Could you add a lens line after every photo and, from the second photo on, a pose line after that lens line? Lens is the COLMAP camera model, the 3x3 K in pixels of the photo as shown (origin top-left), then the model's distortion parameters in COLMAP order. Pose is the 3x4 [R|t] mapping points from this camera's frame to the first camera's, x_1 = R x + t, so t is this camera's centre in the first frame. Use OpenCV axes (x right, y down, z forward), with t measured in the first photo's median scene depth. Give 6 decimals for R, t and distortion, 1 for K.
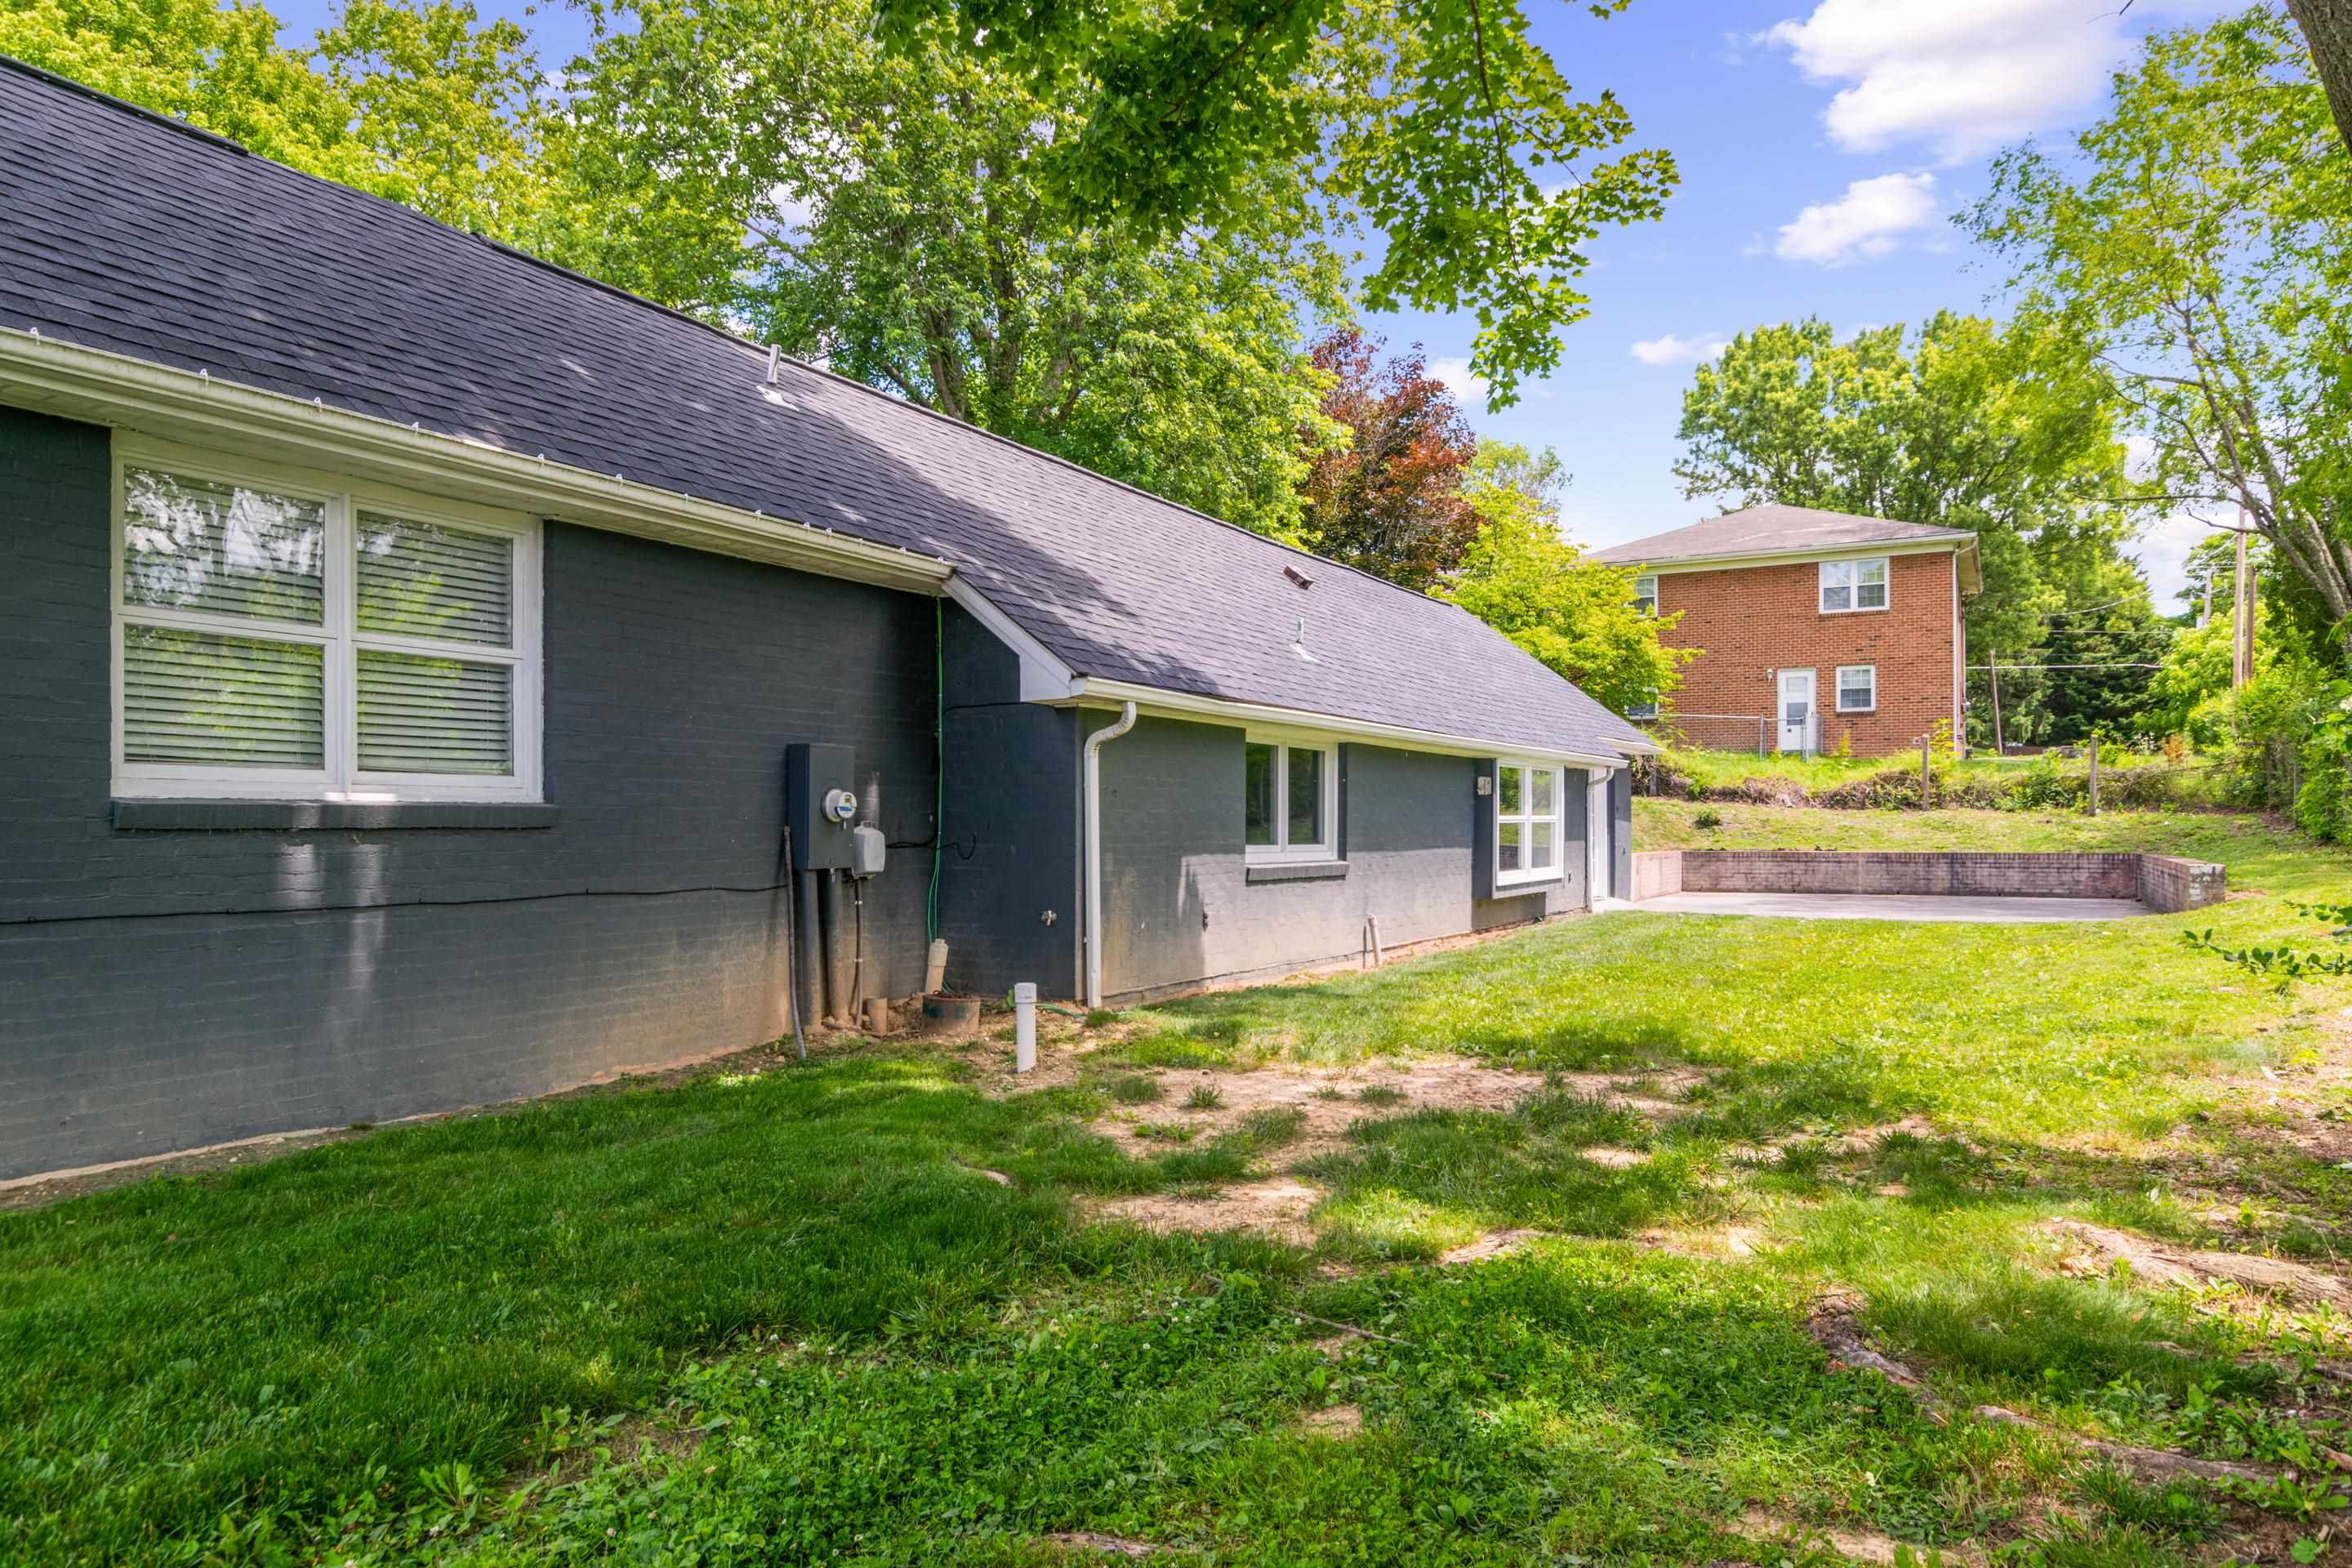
lens RADIAL K [[1450.2, 0, 1208.4], [0, 1450.2, 824.1], [0, 0, 1]] dist [0.005860, 0.001347]
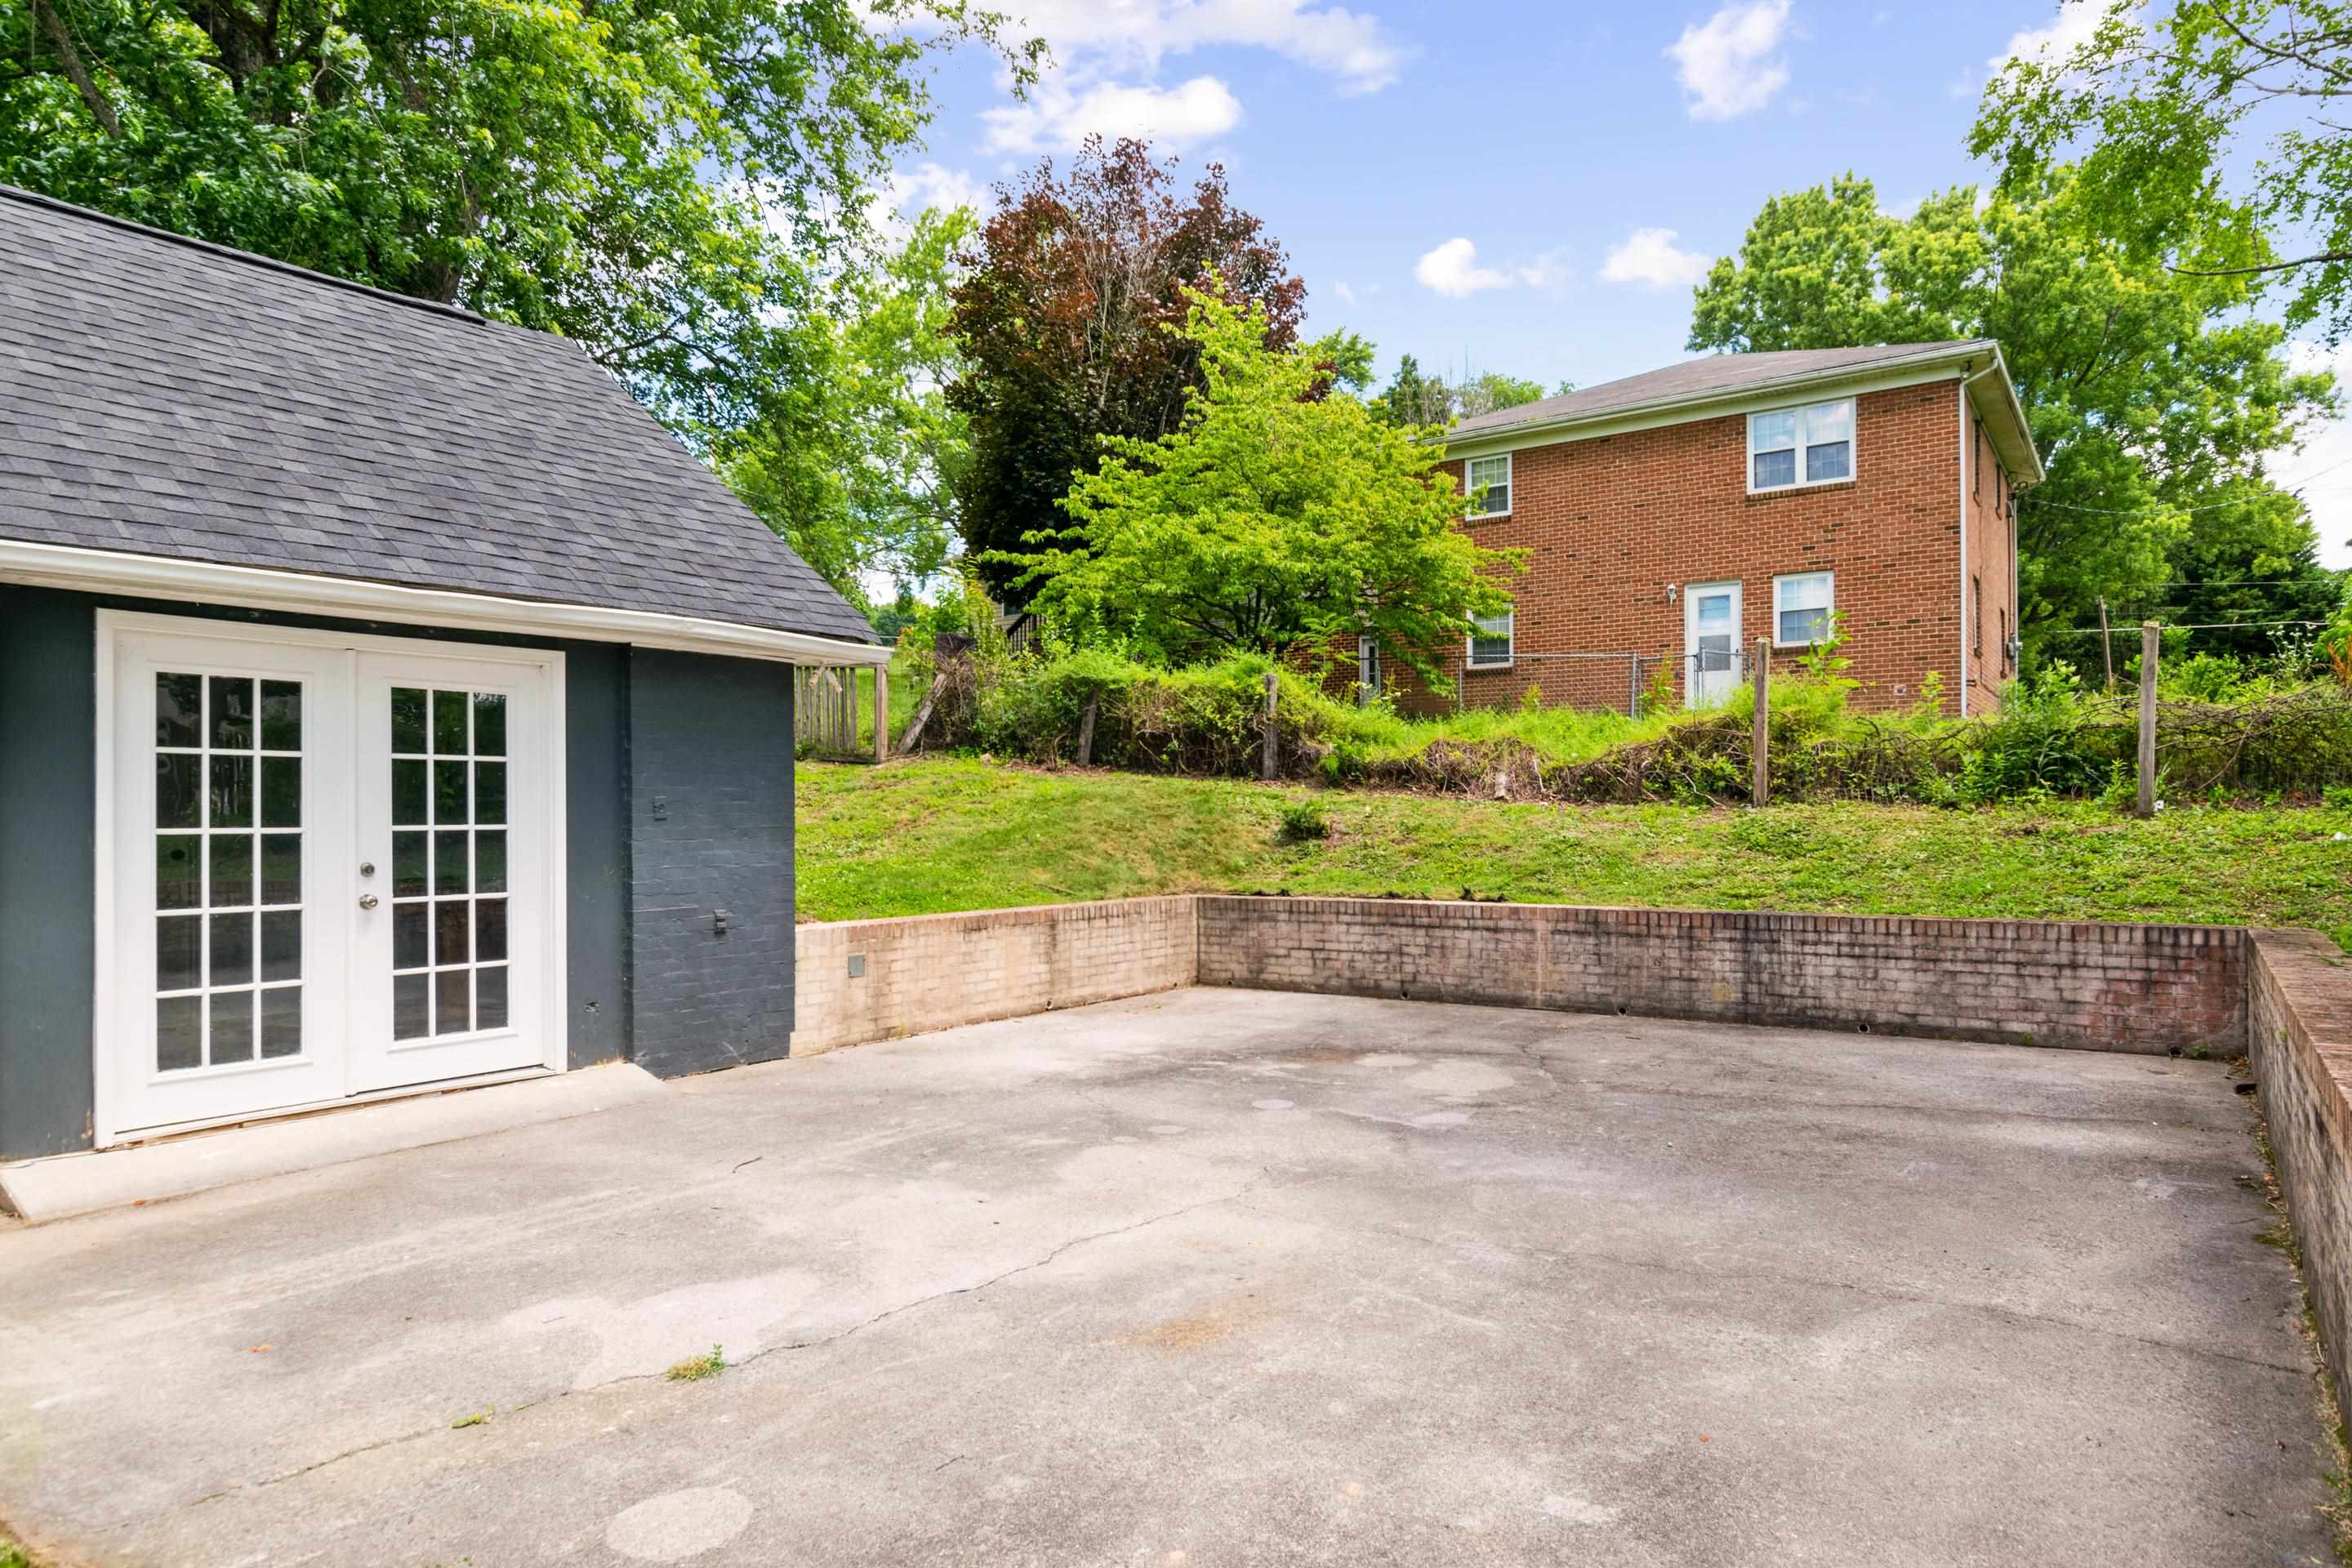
lens RADIAL K [[1350.6, 0, 1208.0], [0, 1350.6, 827.6], [0, 0, 1]] dist [-0.004428, -0.001156]
pose [[0.993460, -0.002756, -0.114145, 0.346898], [0.003577, 0.999969, 0.006986, -0.005555], [0.114122, -0.007348, 0.993440, 0.528182]]
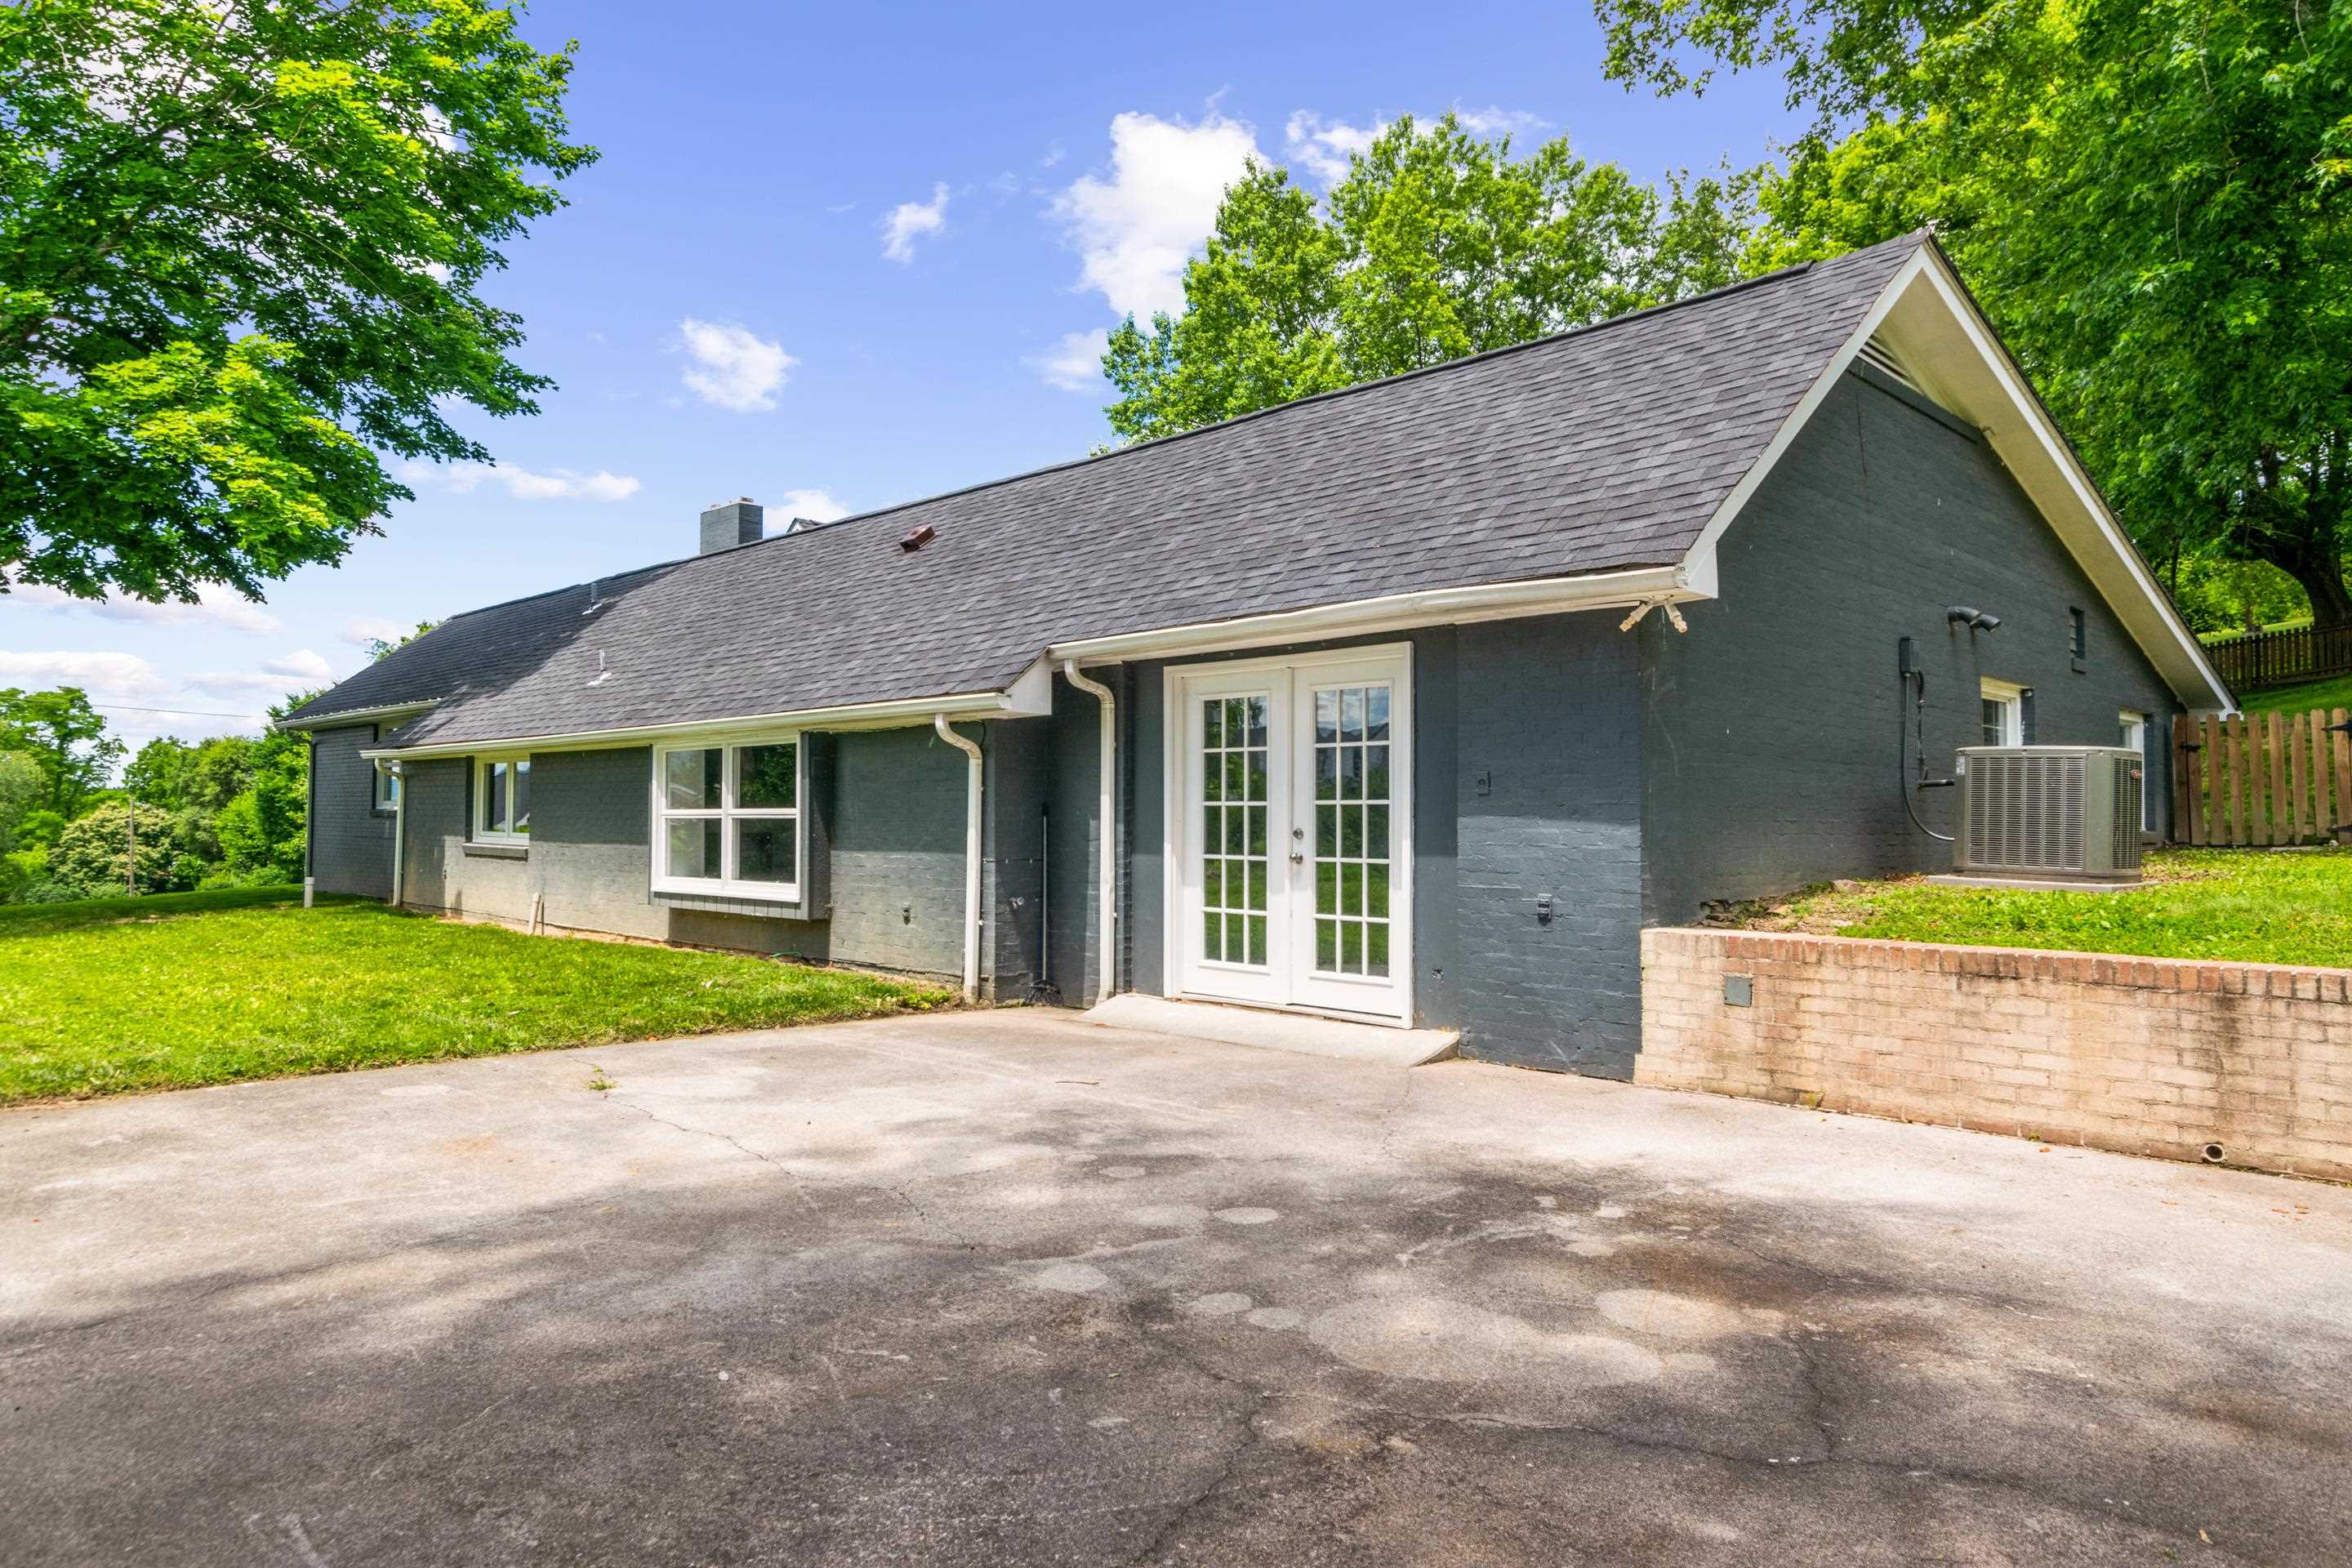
lens RADIAL K [[1416.2, 0, 1176.0], [0, 1416.2, 784.0], [0, 0, 1]] dist [0.001631, -0.001473]
pose [[-0.253865, -0.019532, -0.967042, 0.496413], [-0.005545, 0.999809, -0.018739, -0.002255], [0.967224, 0.000605, -0.253925, 0.804118]]
